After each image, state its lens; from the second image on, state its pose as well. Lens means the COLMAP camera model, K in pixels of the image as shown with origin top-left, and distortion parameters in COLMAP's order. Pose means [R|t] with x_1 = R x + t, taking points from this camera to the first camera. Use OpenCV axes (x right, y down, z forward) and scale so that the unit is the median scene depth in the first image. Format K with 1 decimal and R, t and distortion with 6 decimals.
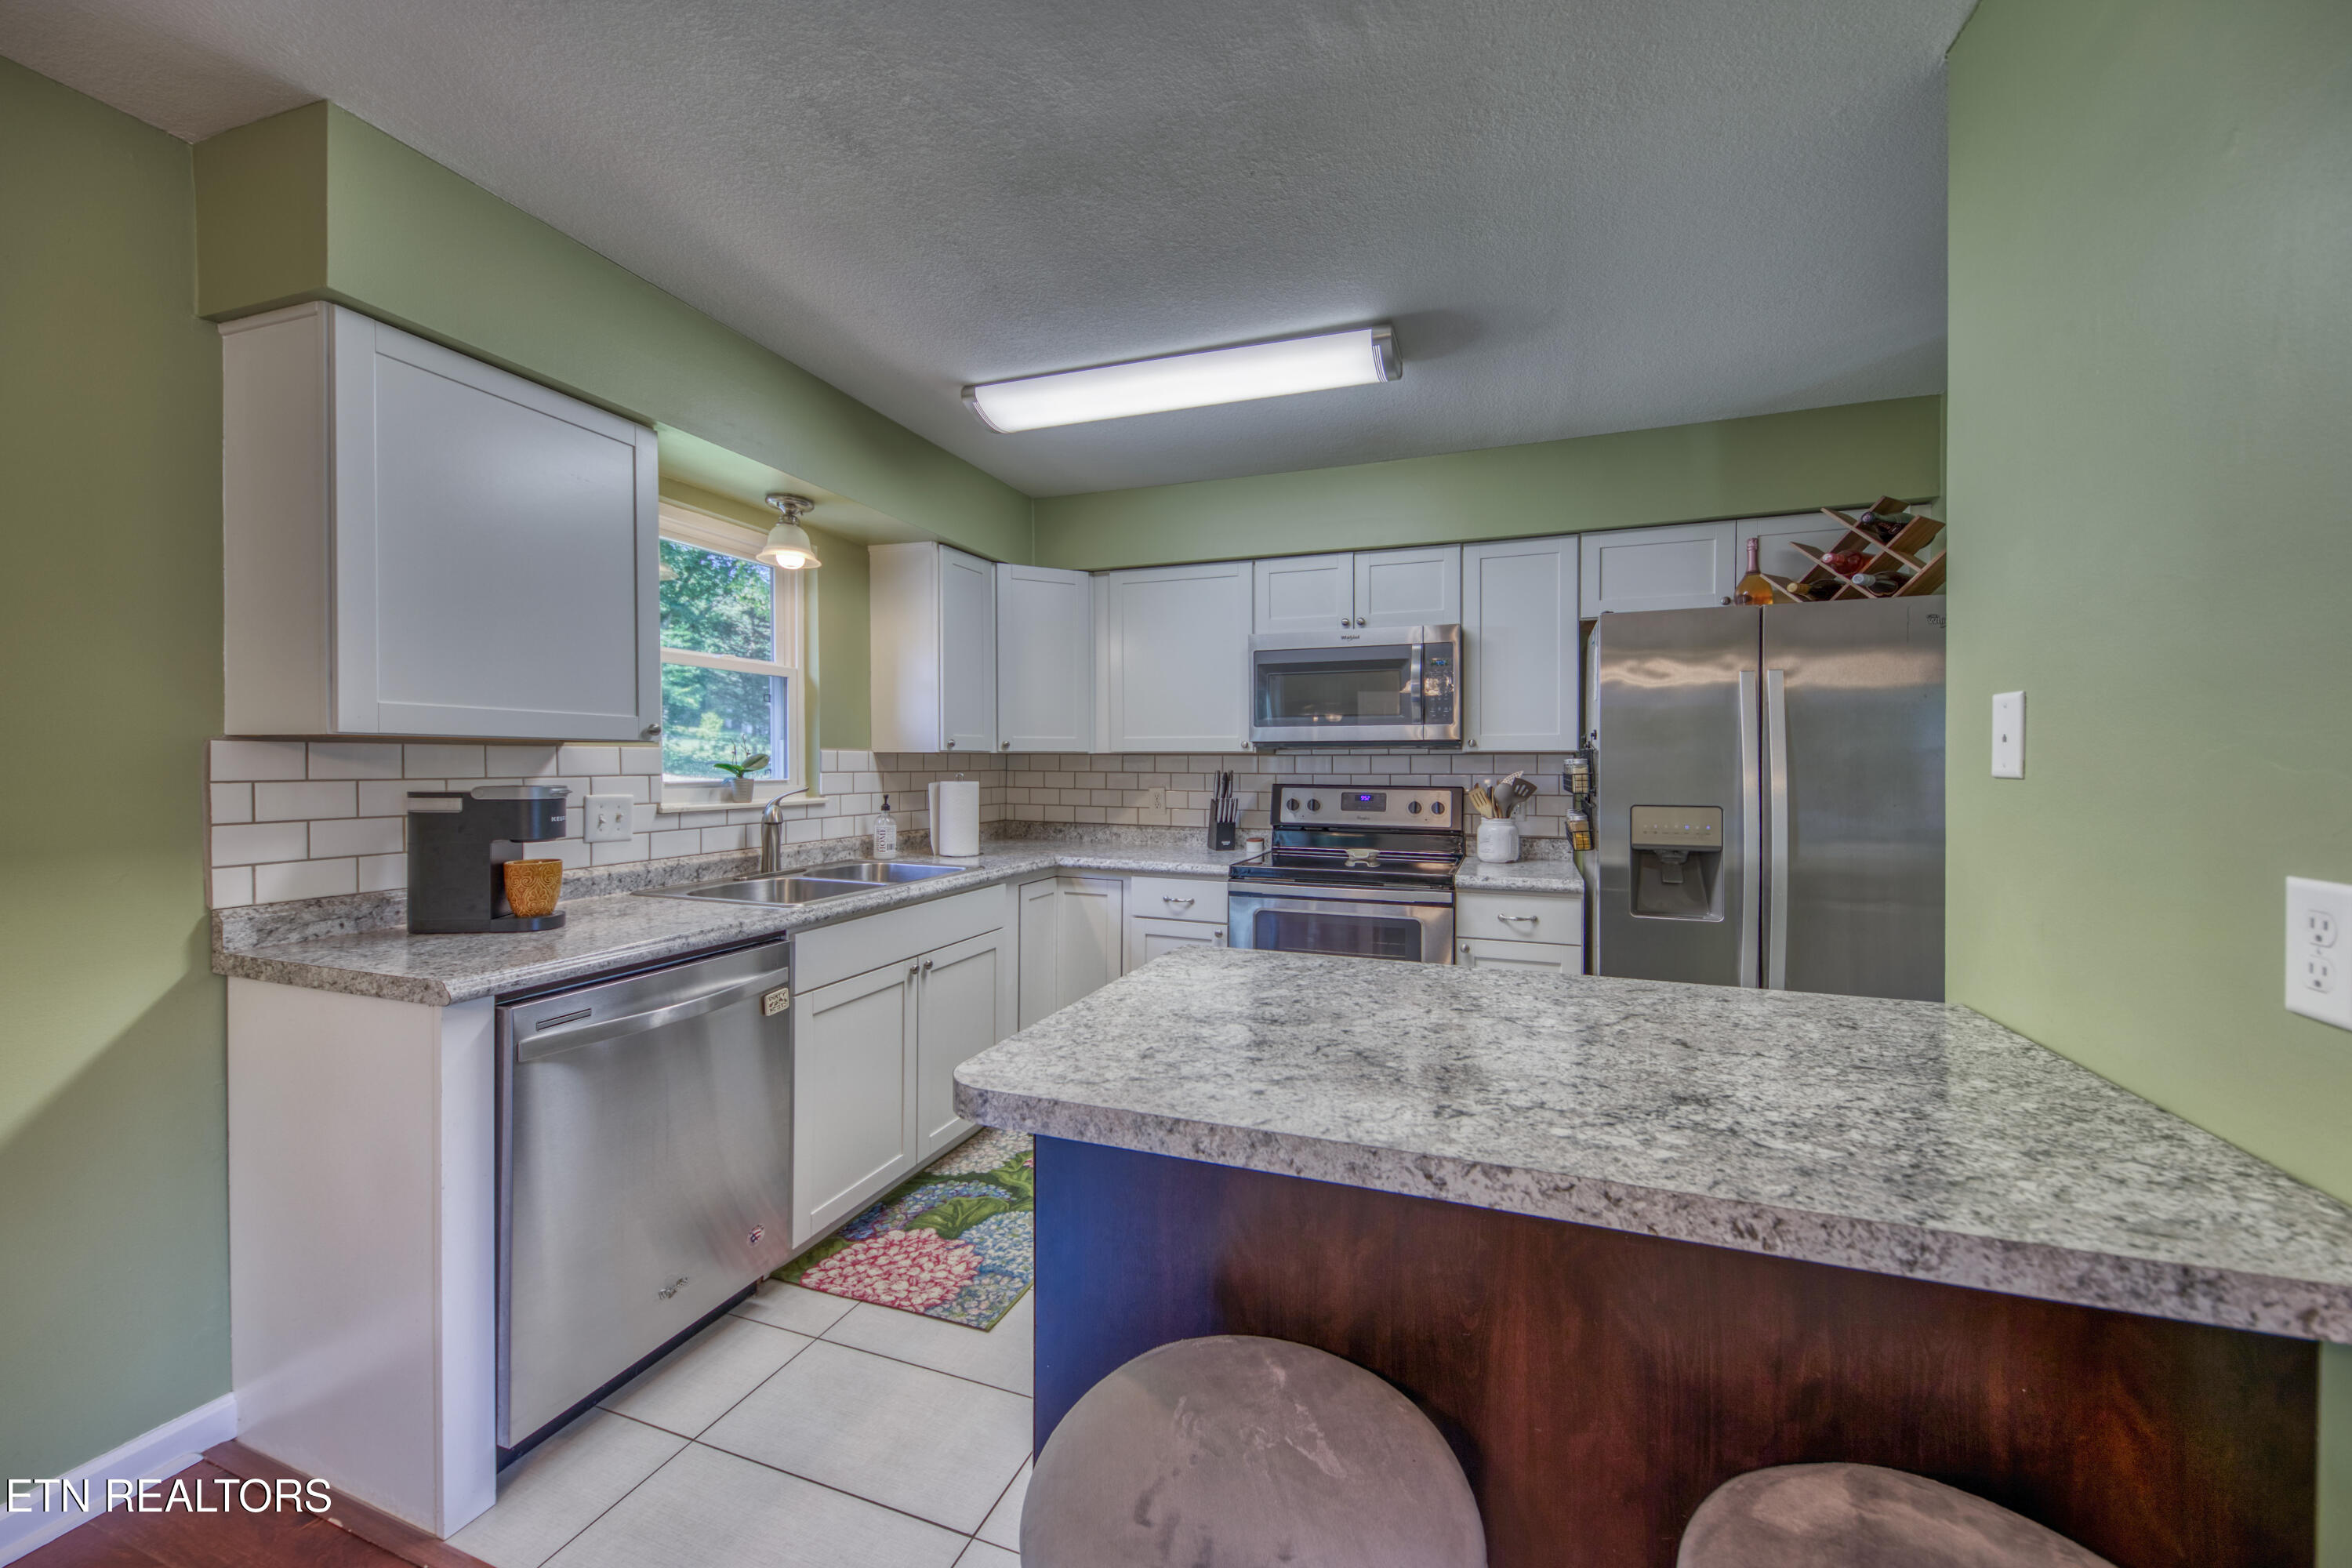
lens RADIAL K [[855.2, 0, 1185.4], [0, 855.2, 755.0], [0, 0, 1]] dist [0.012834, -0.004800]
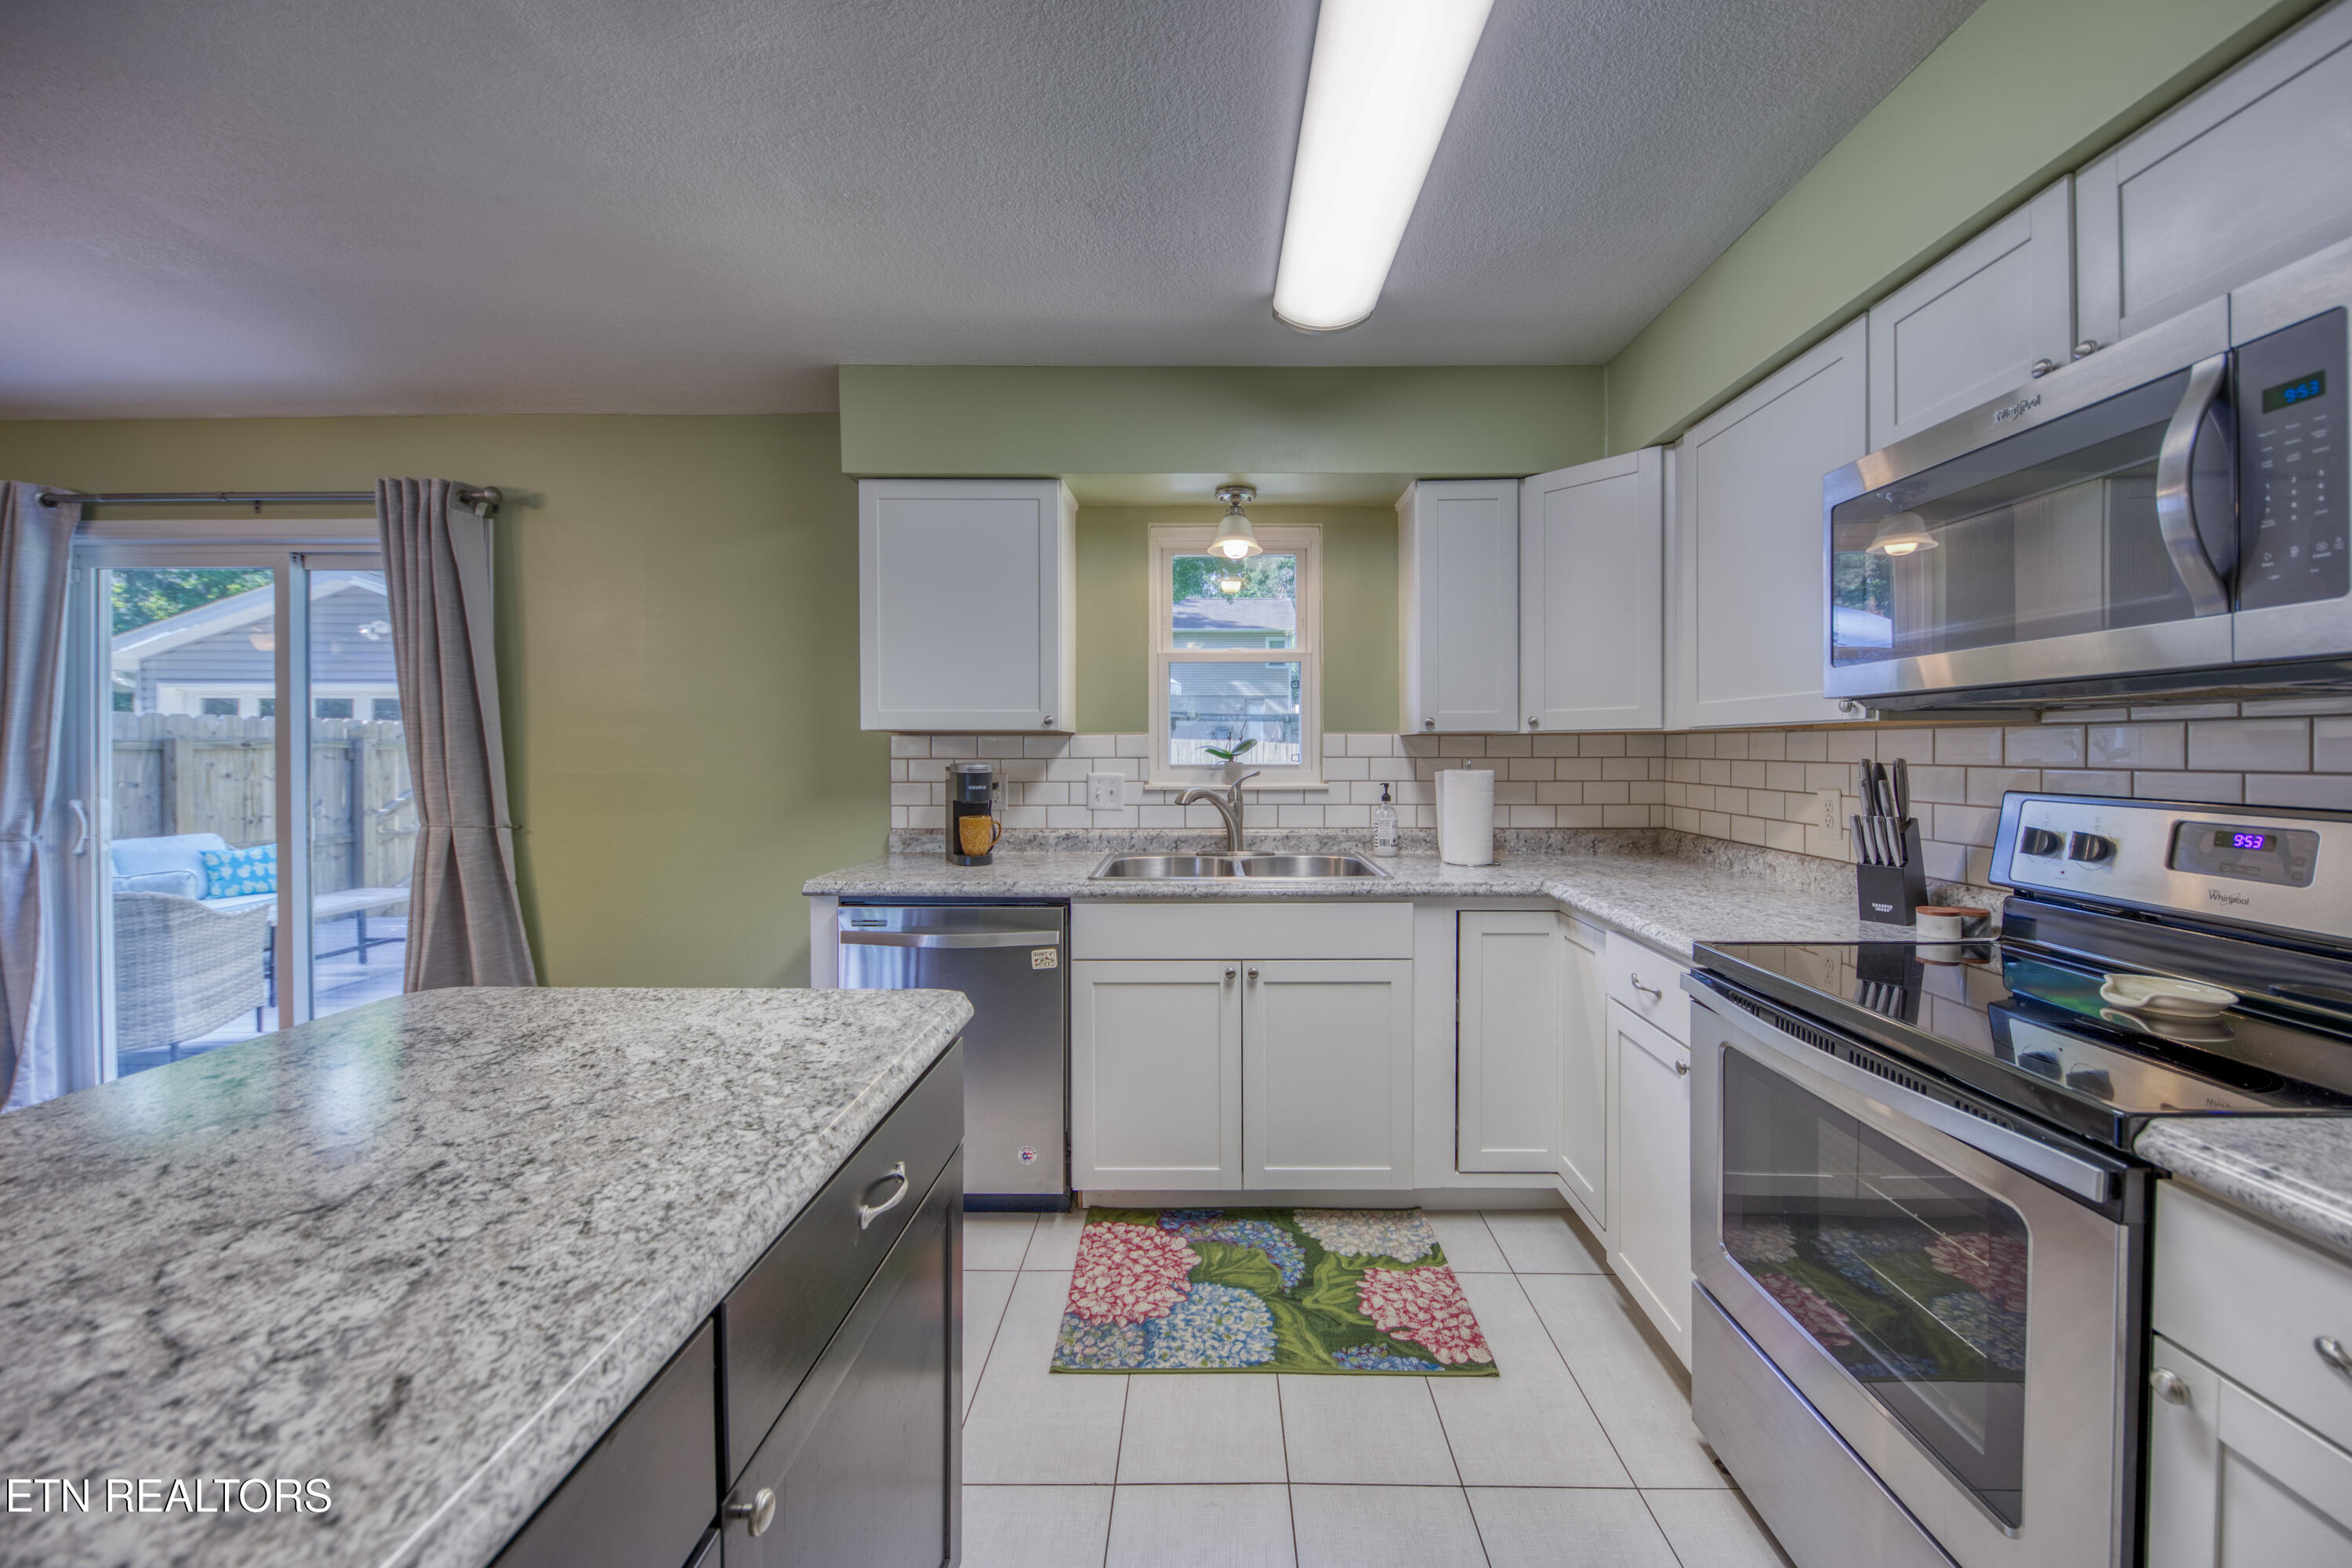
lens RADIAL K [[855.5, 0, 1194.9], [0, 855.5, 749.5], [0, 0, 1]] dist [0.010935, -0.006481]
pose [[0.338562, -0.003986, -0.940936, 0.439518], [0.011486, 0.999934, -0.000103, 0.009895], [0.940874, -0.010773, 0.338585, 0.546178]]
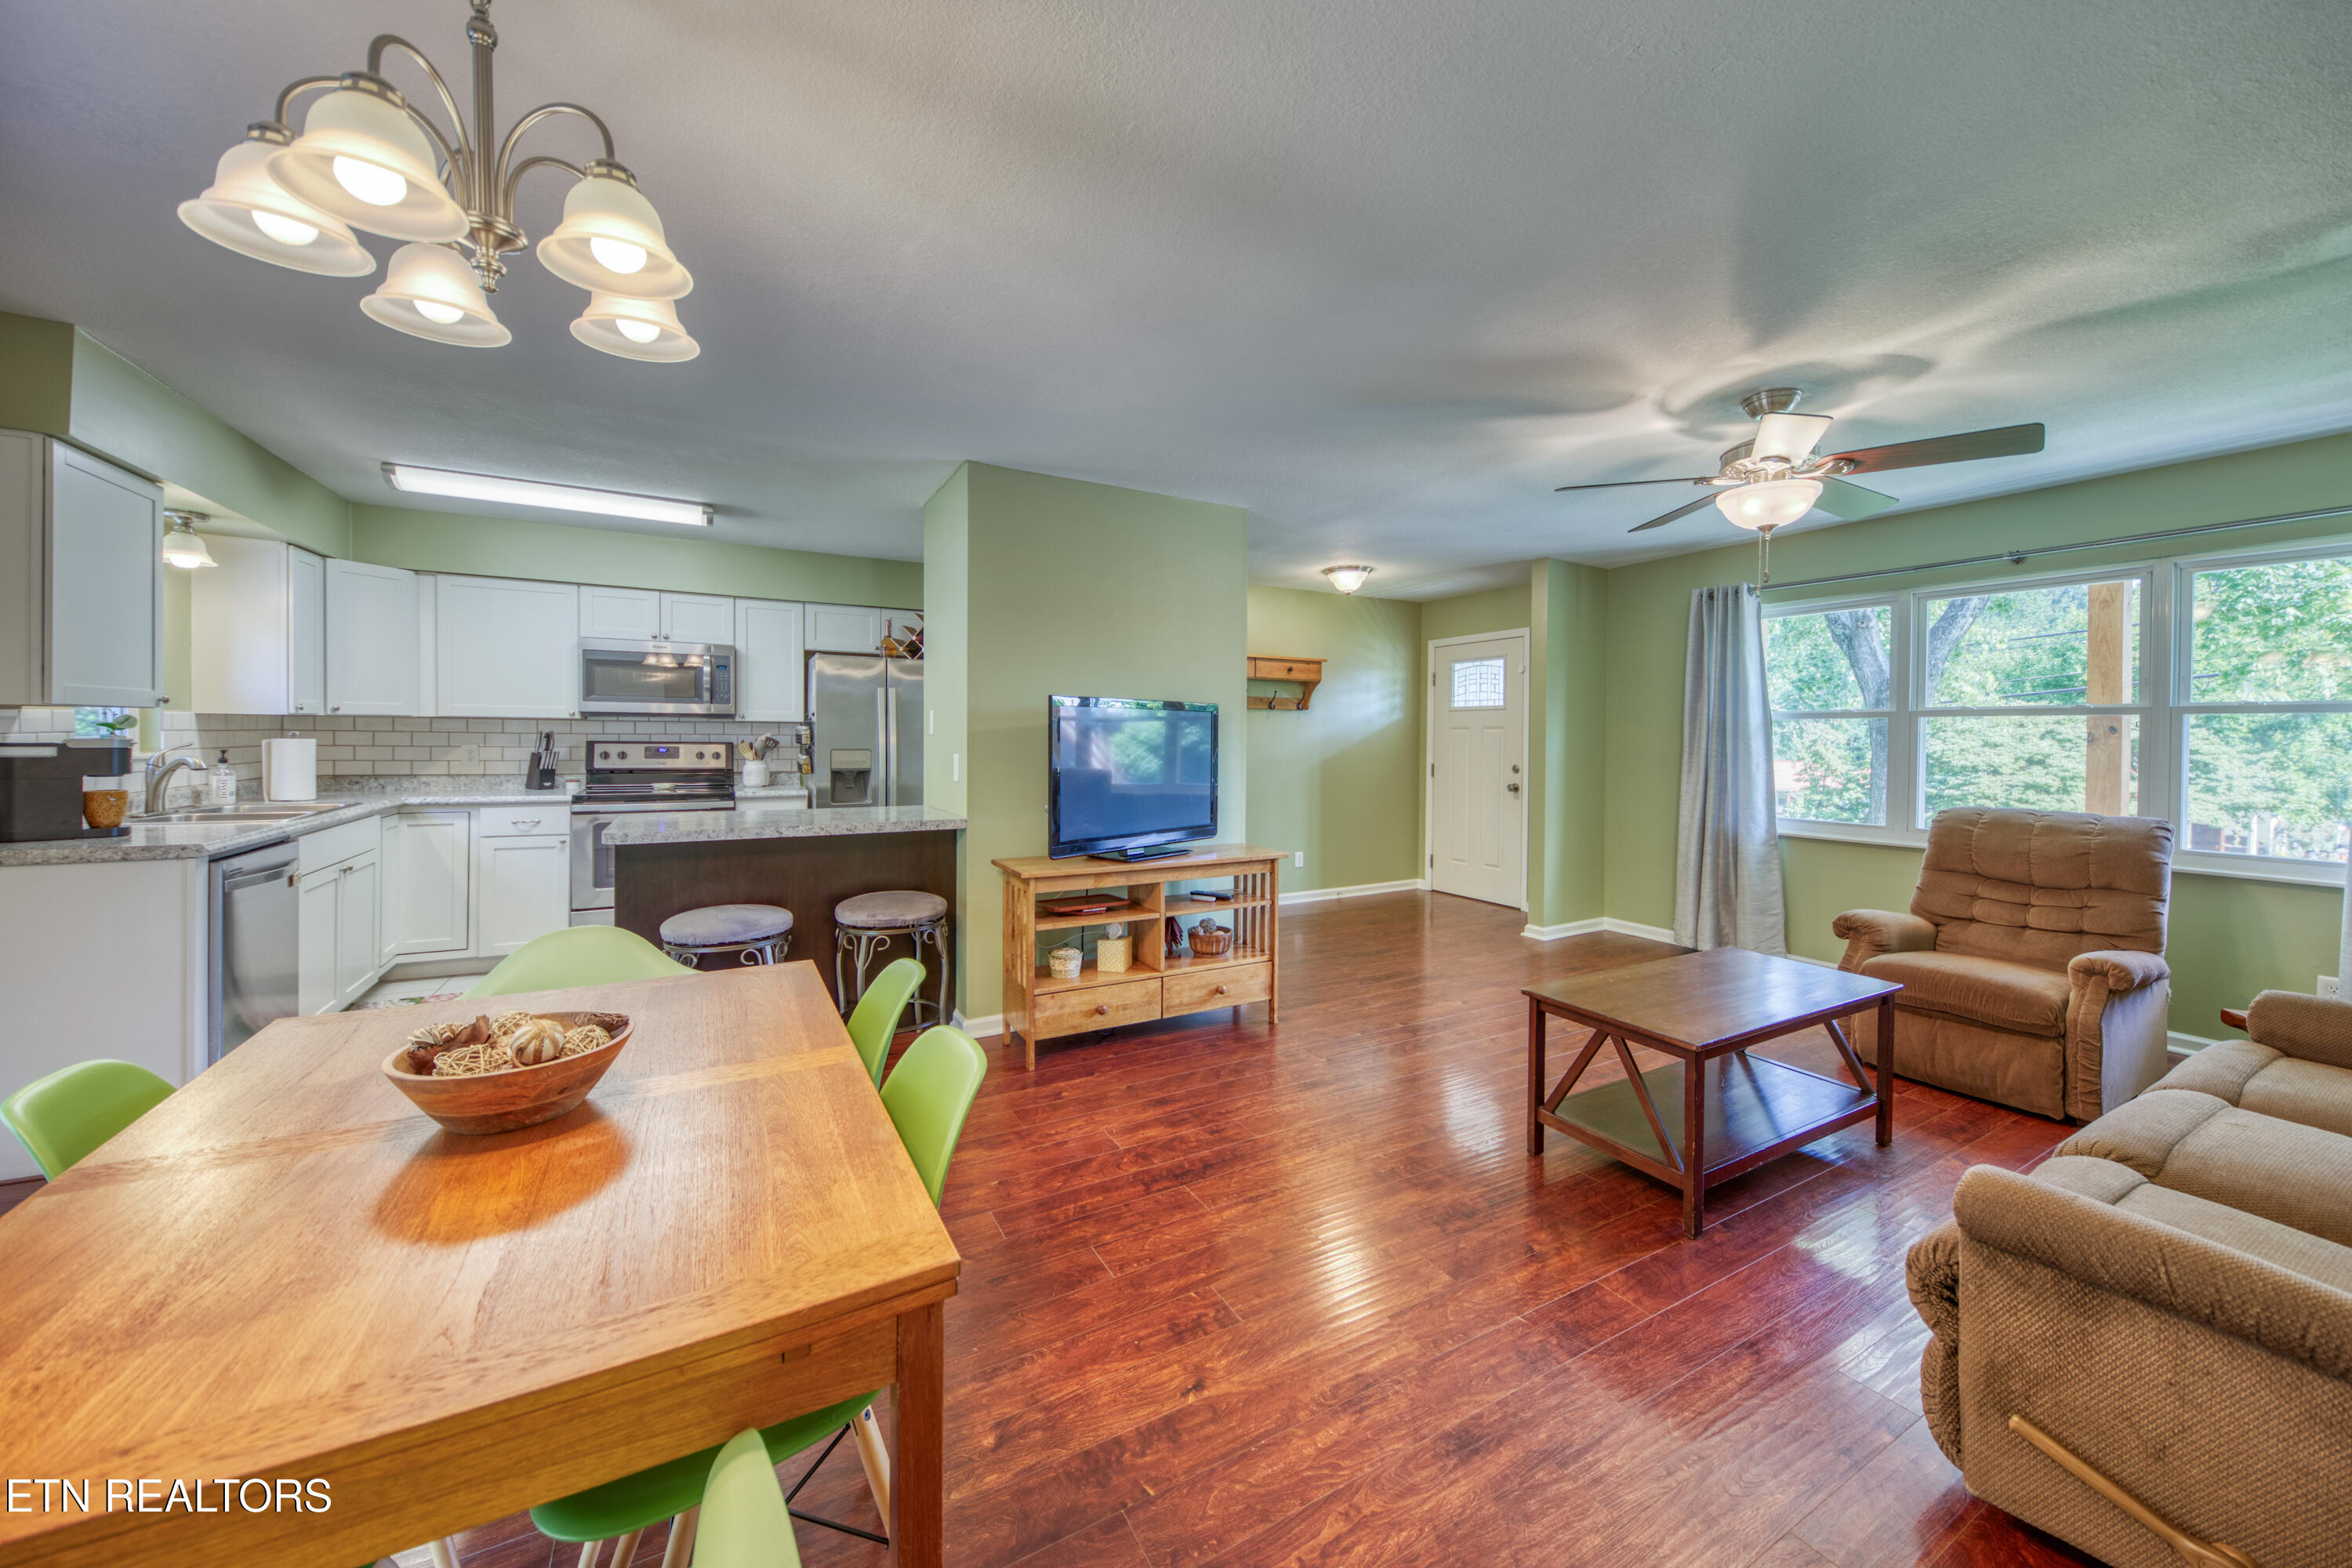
lens RADIAL K [[855.2, 0, 1185.4], [0, 855.2, 755.0], [0, 0, 1]] dist [0.012834, -0.004800]
pose [[0.651468, -0.014710, 0.758533, -0.398191], [-0.018426, 0.999210, 0.035203, -0.013371], [-0.758452, -0.036911, 0.650683, -0.806558]]
